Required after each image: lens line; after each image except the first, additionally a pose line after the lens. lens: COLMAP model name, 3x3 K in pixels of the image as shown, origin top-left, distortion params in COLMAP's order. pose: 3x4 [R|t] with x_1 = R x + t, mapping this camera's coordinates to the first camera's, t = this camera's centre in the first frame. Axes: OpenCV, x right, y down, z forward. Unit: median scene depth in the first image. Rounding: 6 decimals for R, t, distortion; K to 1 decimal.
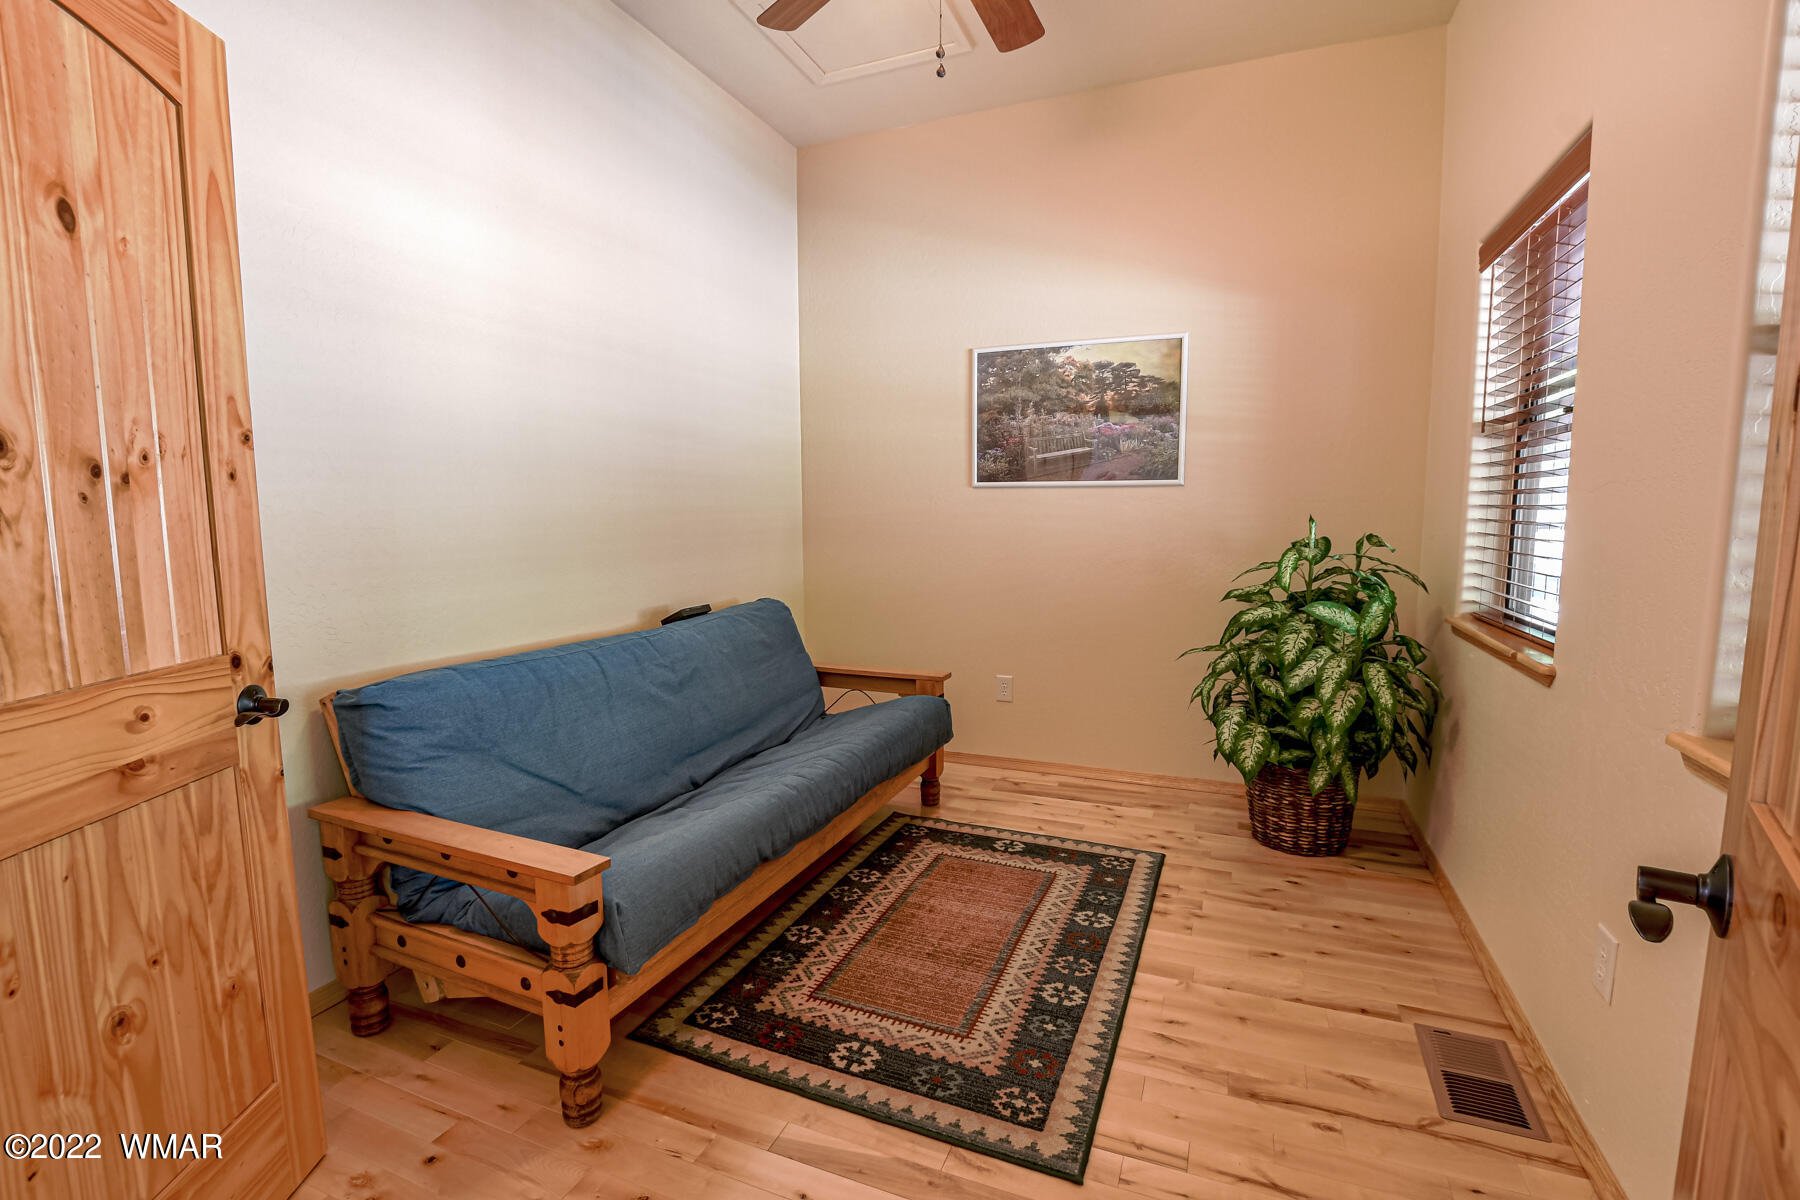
lens RADIAL K [[801.8, 0, 903.6], [0, 801.8, 599.9], [0, 0, 1]] dist [-0.033716, 0.005693]
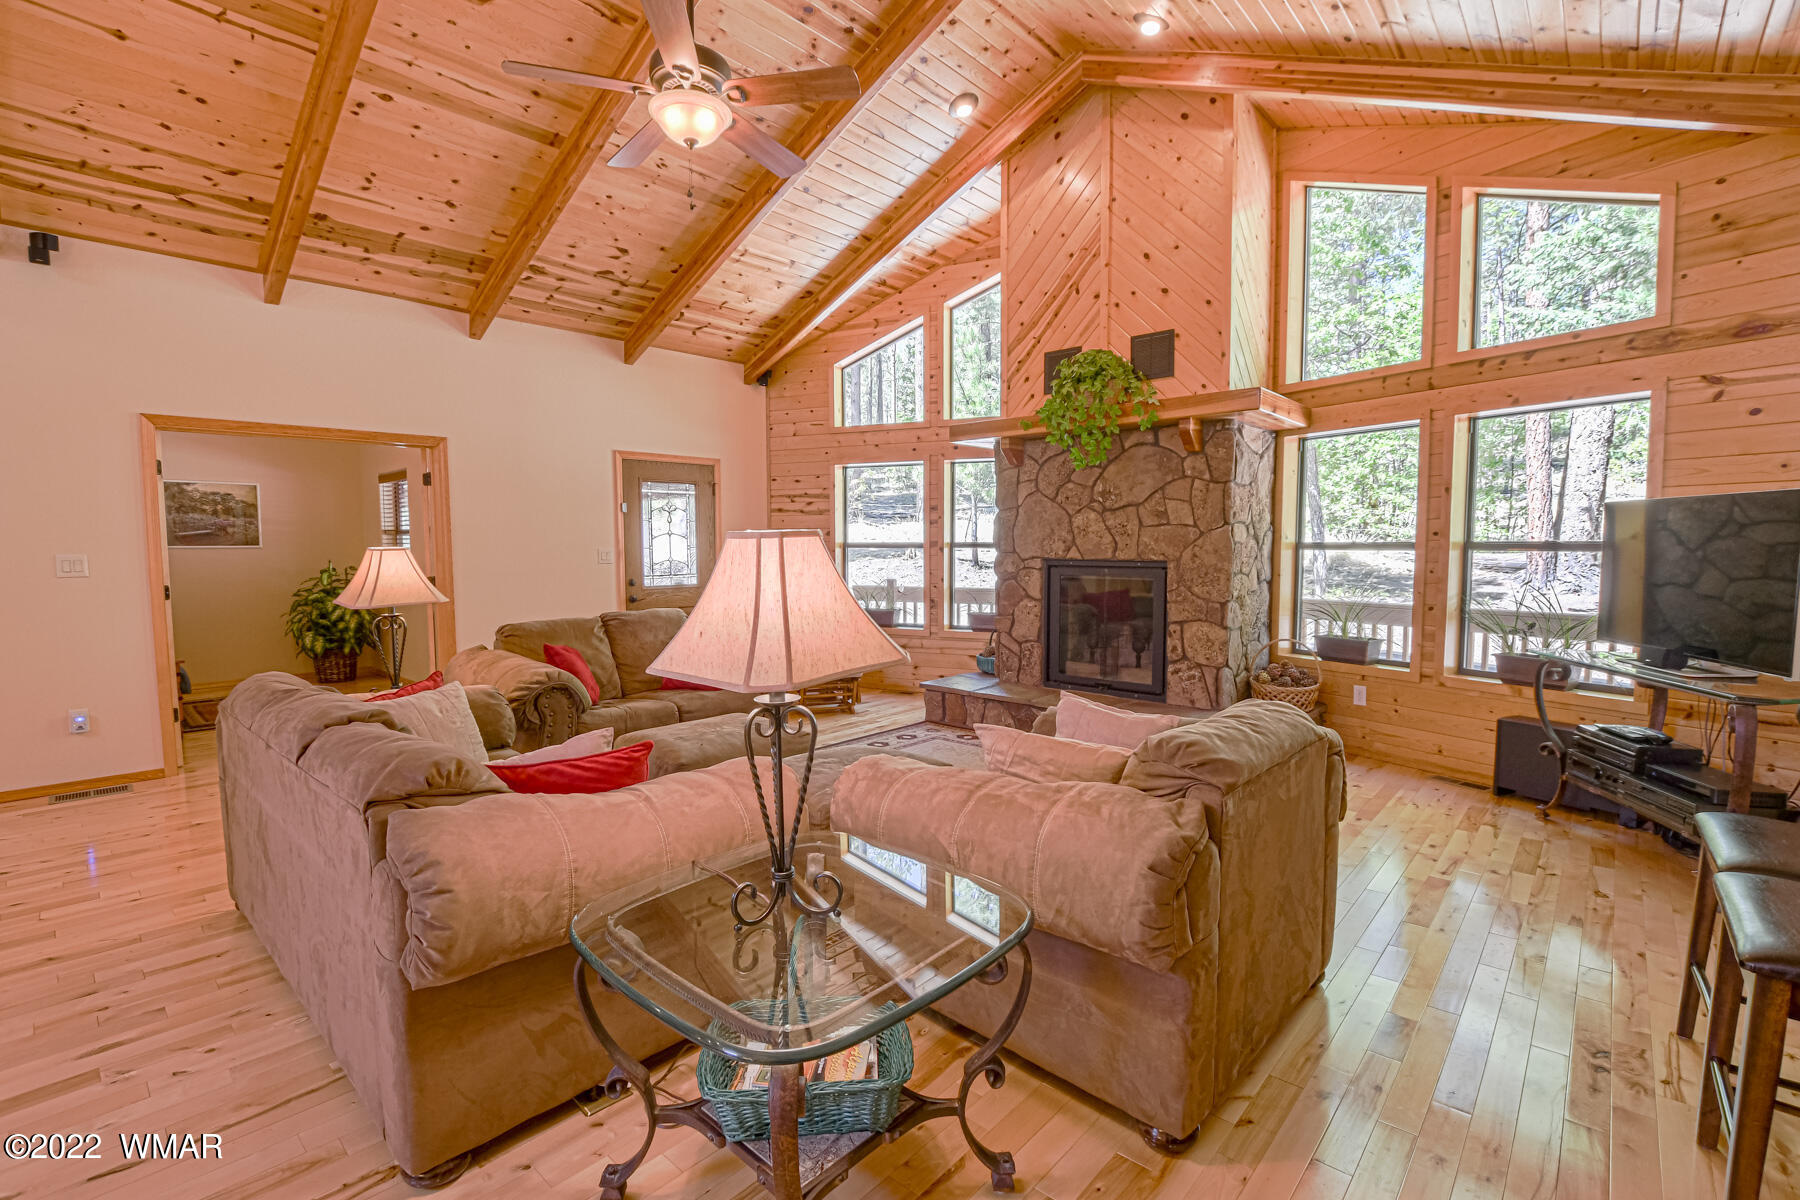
lens RADIAL K [[801.8, 0, 892.0], [0, 801.8, 604.7], [0, 0, 1]] dist [-0.033716, 0.005693]
pose [[0.330032, -0.064203, 0.941784, -1.413037], [0.107279, 0.993772, 0.030153, 0.172801], [-0.937854, 0.091082, 0.334864, -1.715298]]
